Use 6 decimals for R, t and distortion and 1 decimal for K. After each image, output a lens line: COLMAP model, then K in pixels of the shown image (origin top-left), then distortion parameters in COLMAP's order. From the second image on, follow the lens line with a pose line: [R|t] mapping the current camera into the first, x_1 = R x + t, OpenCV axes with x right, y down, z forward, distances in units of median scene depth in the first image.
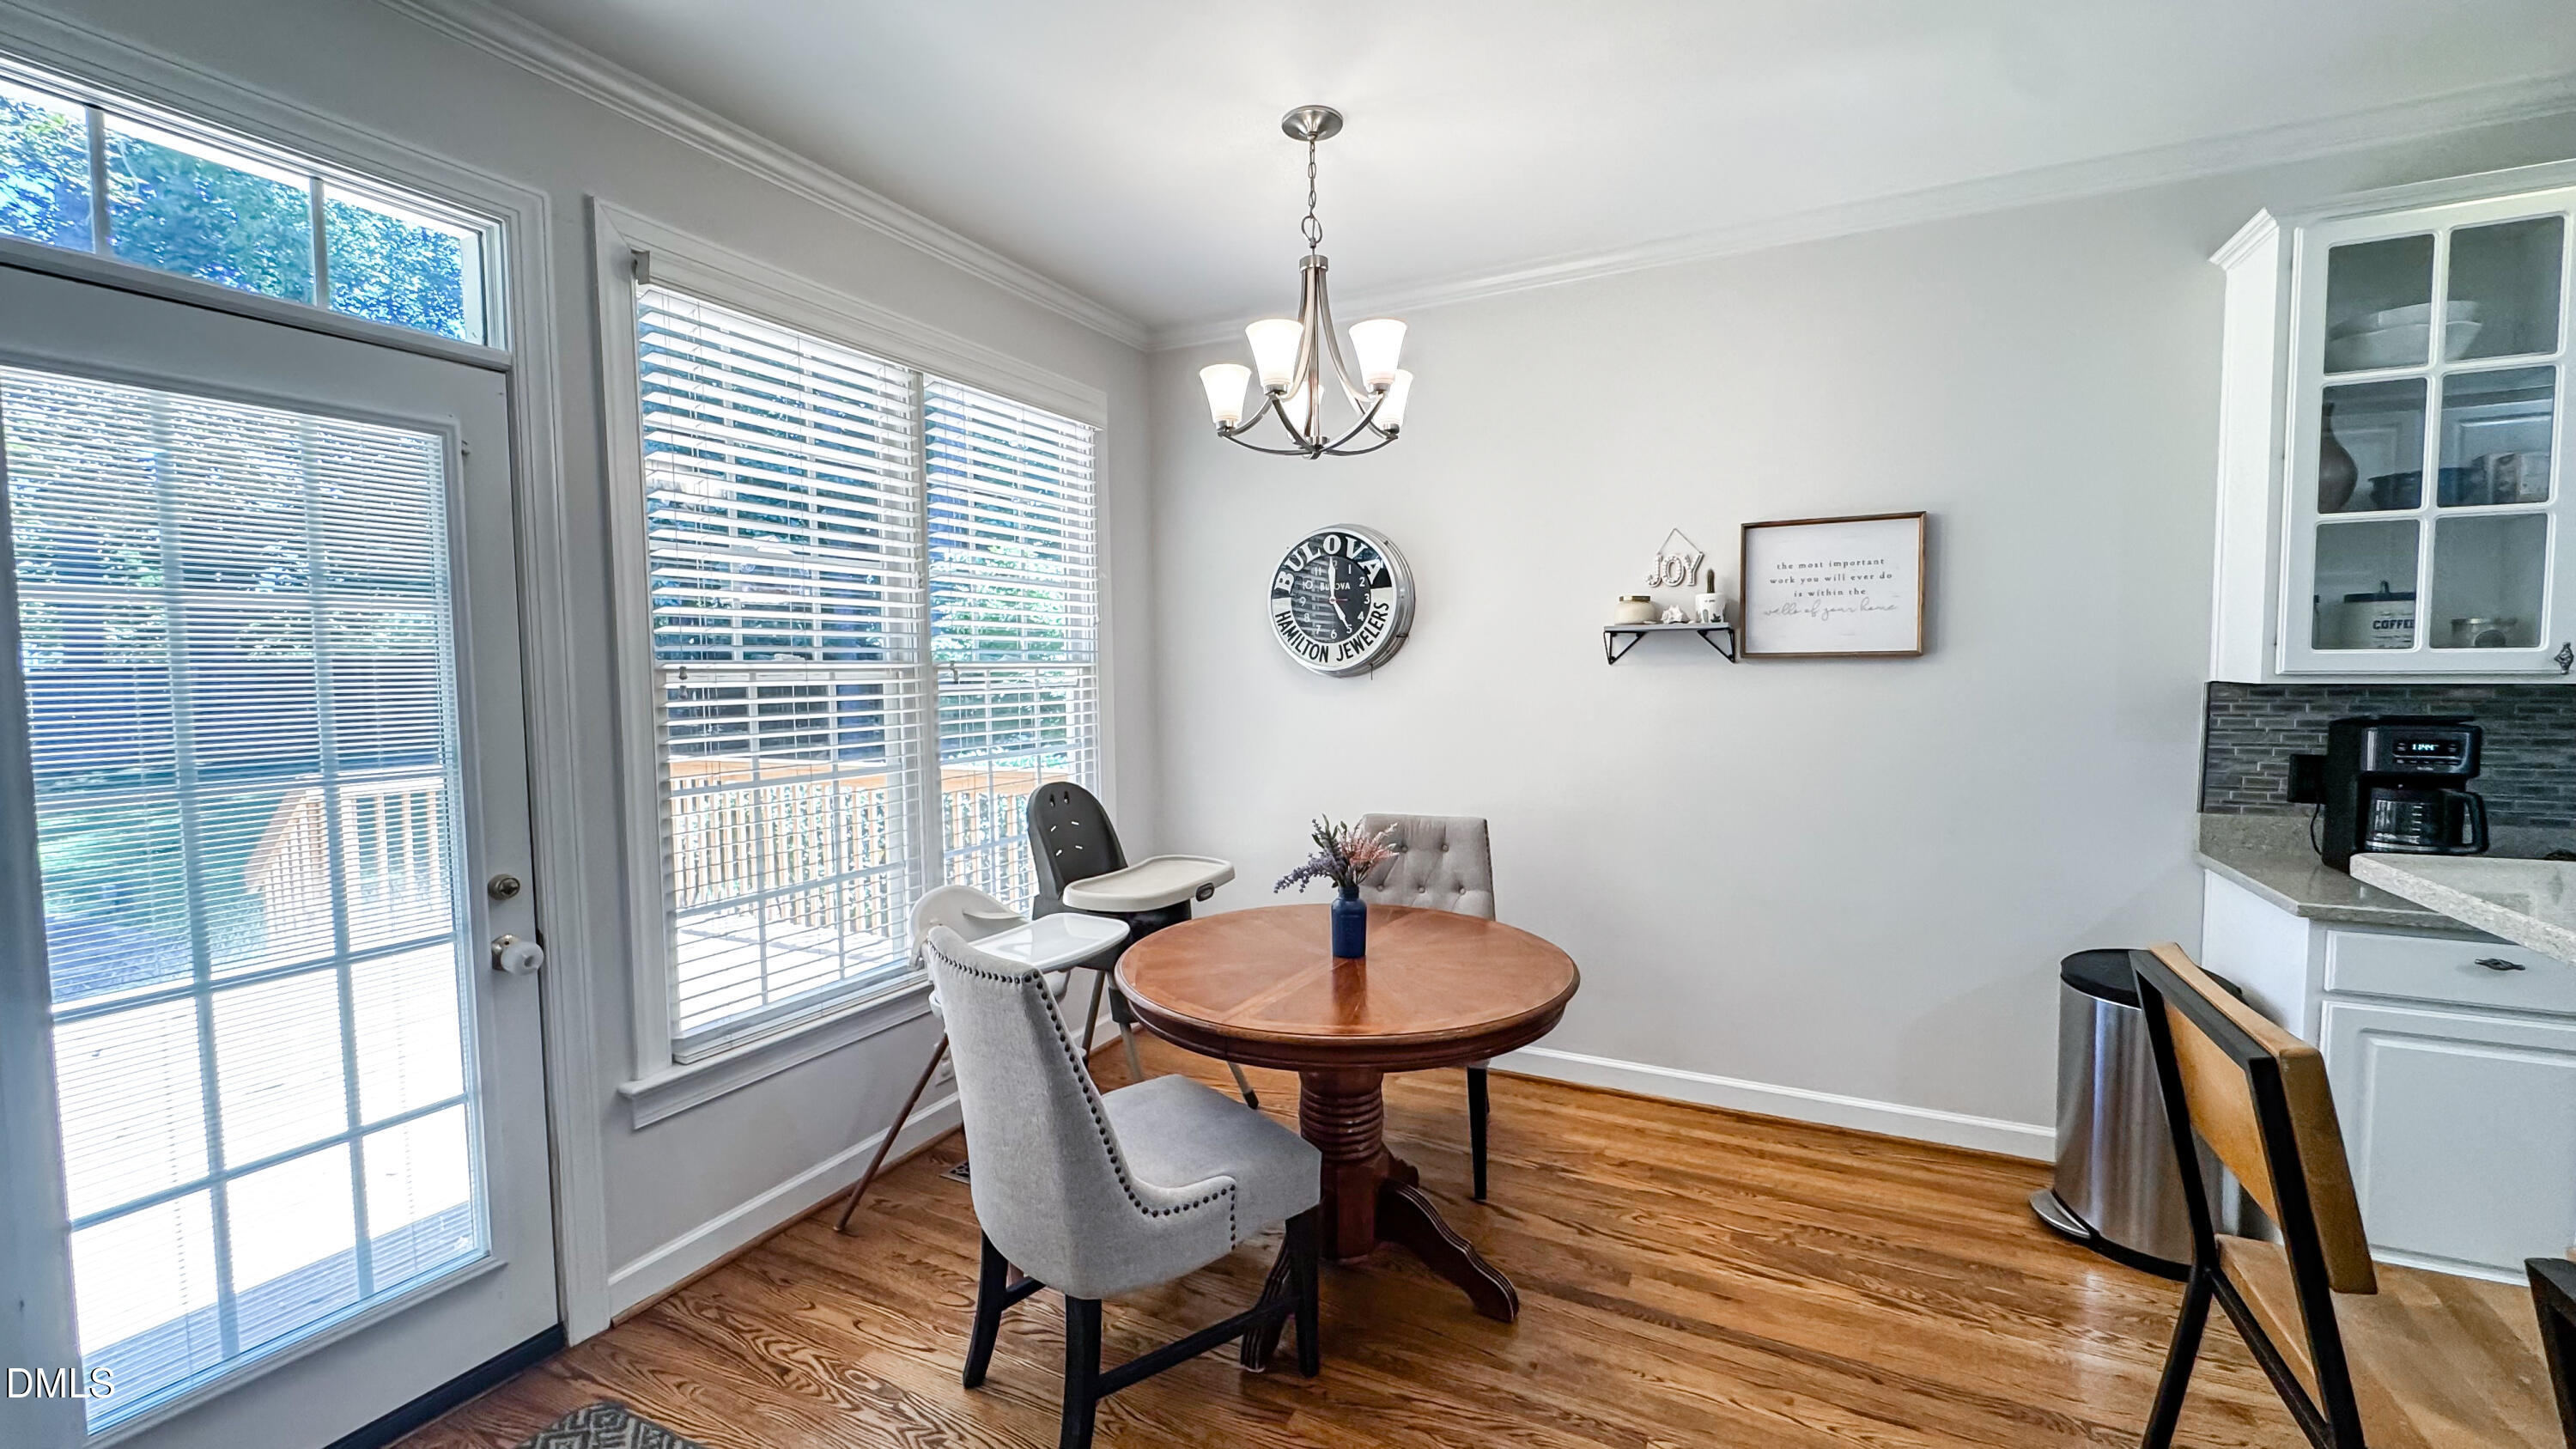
lens RADIAL K [[1037.4, 0, 1284.3], [0, 1037.4, 726.3], [0, 0, 1]] dist [-0.001764, 0.000293]
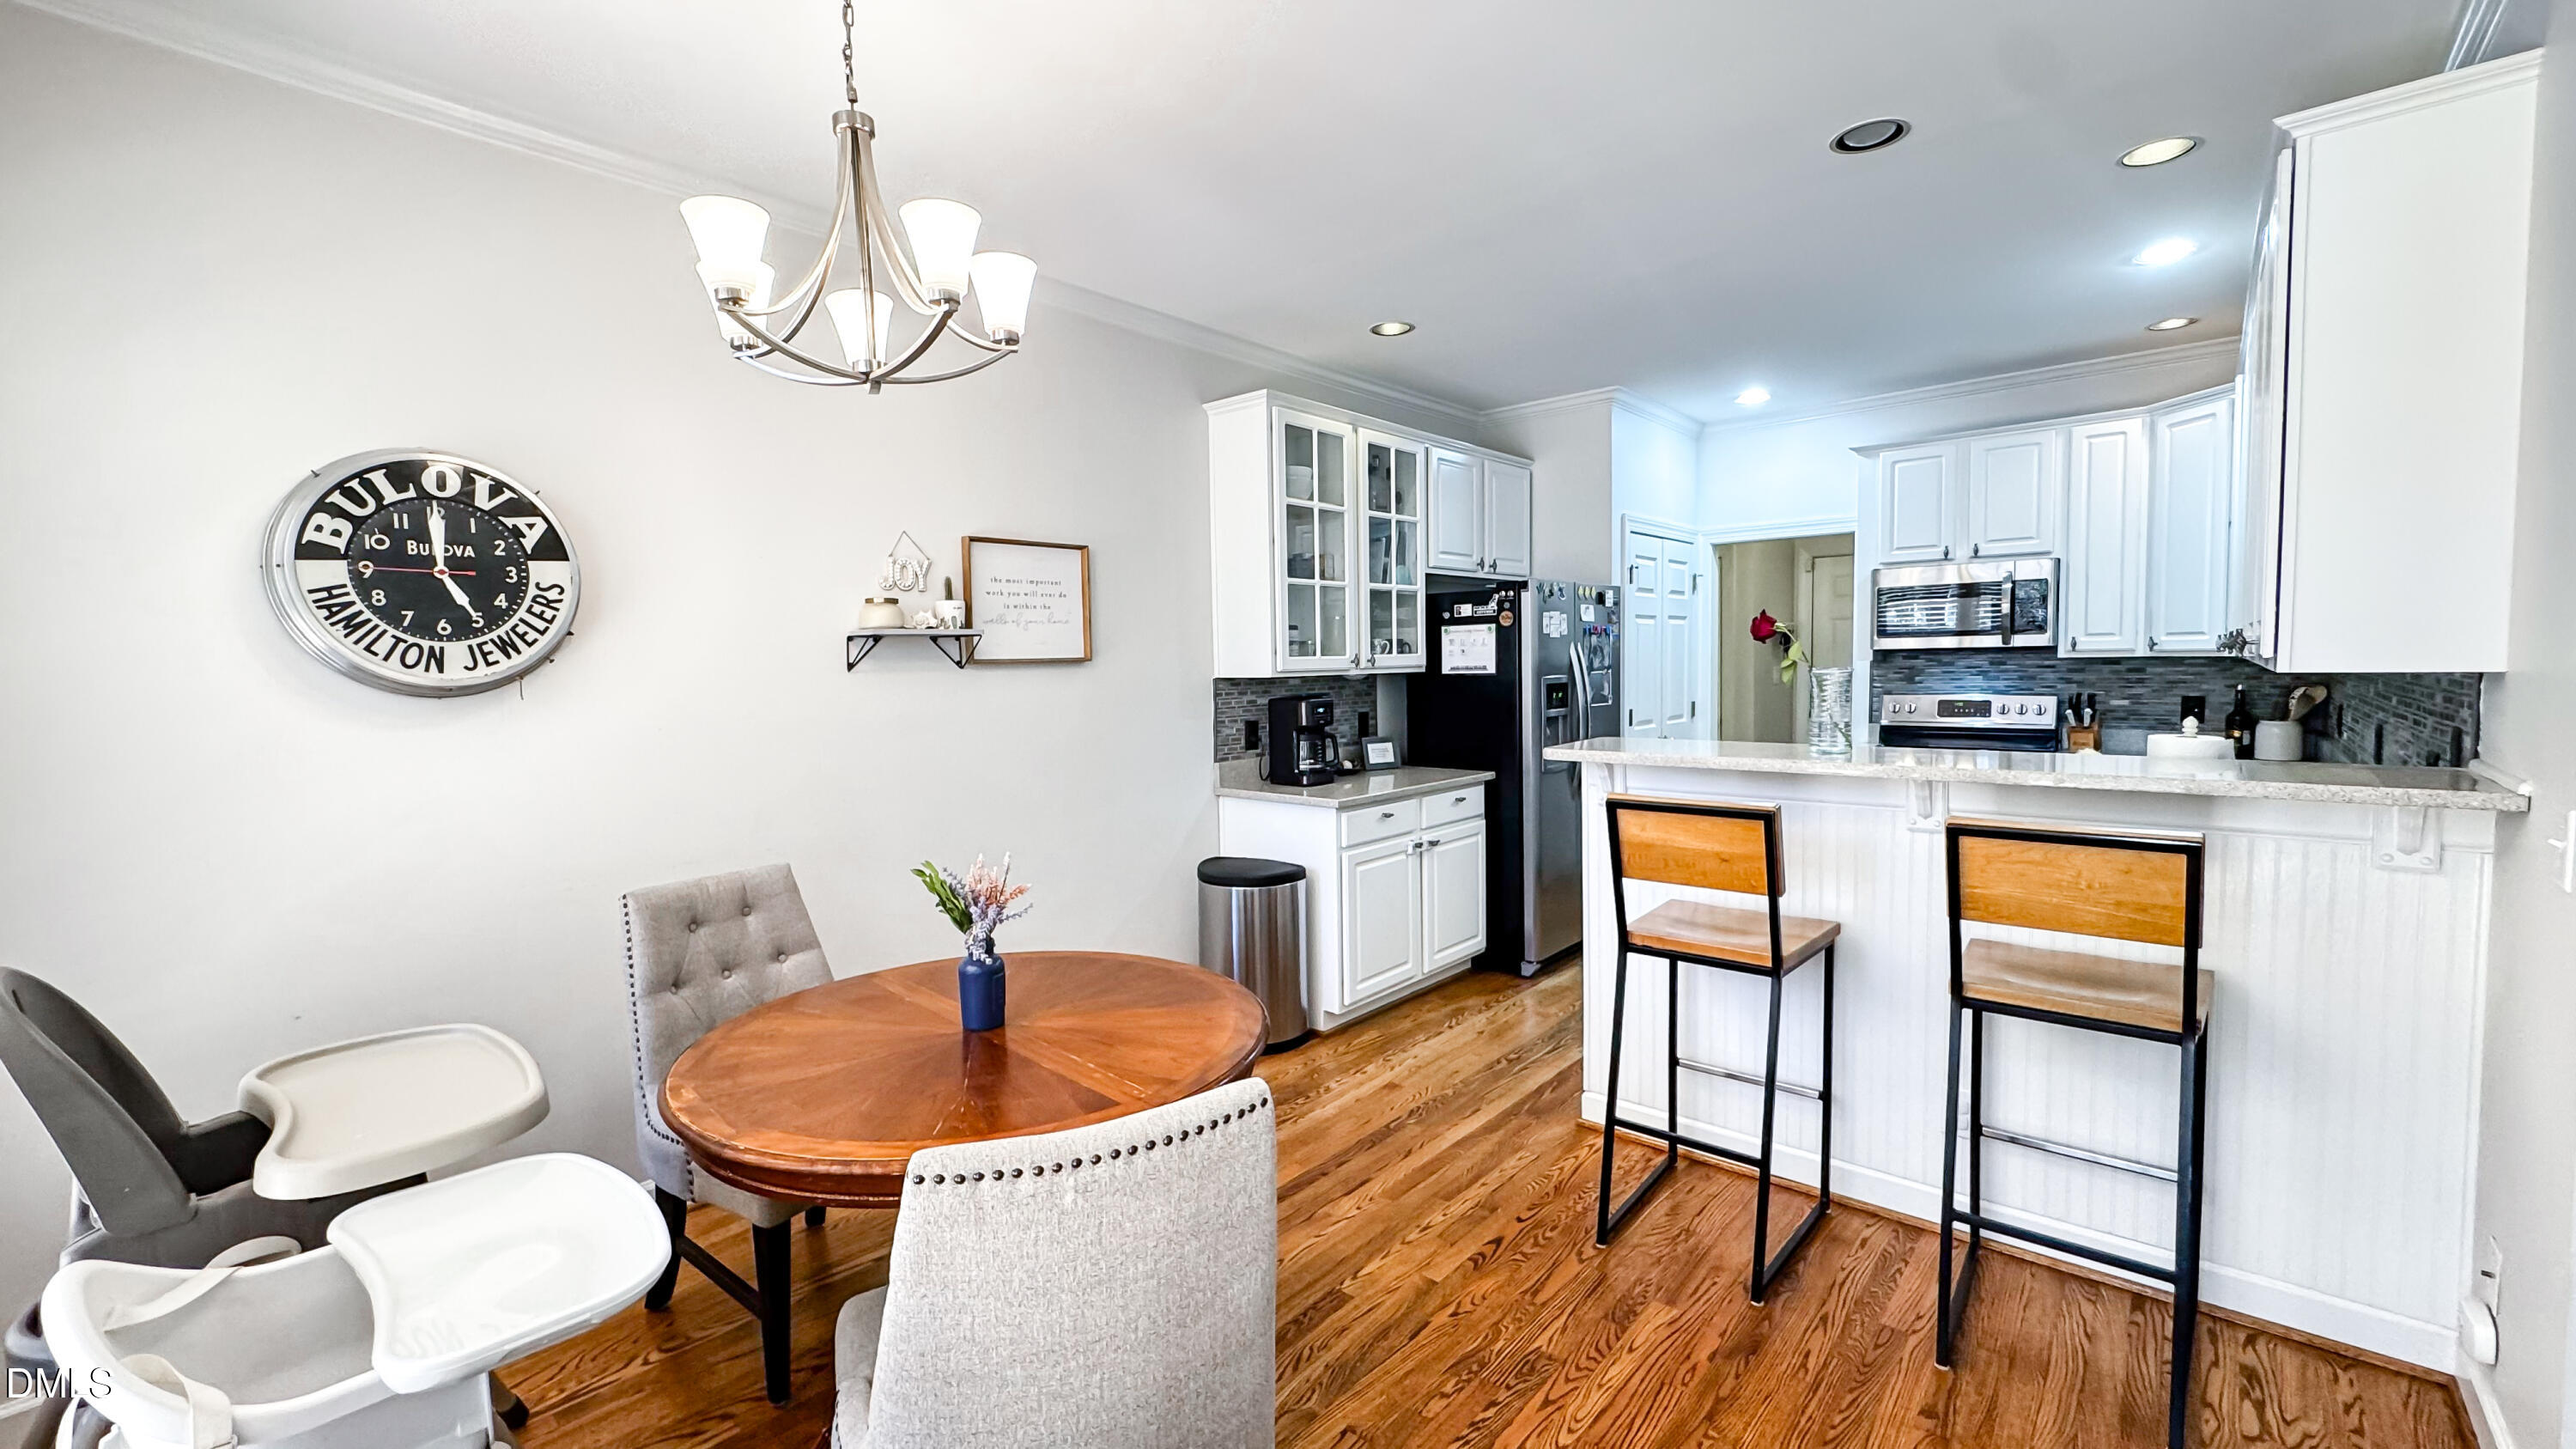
lens RADIAL K [[1037.4, 0, 1282.2], [0, 1037.4, 732.0], [0, 0, 1]] dist [-0.001764, 0.000293]
pose [[0.258583, -0.059529, 0.964153, -0.482673], [0.078670, 0.996082, 0.040401, -0.014480], [-0.962780, 0.065403, 0.262253, 0.415028]]
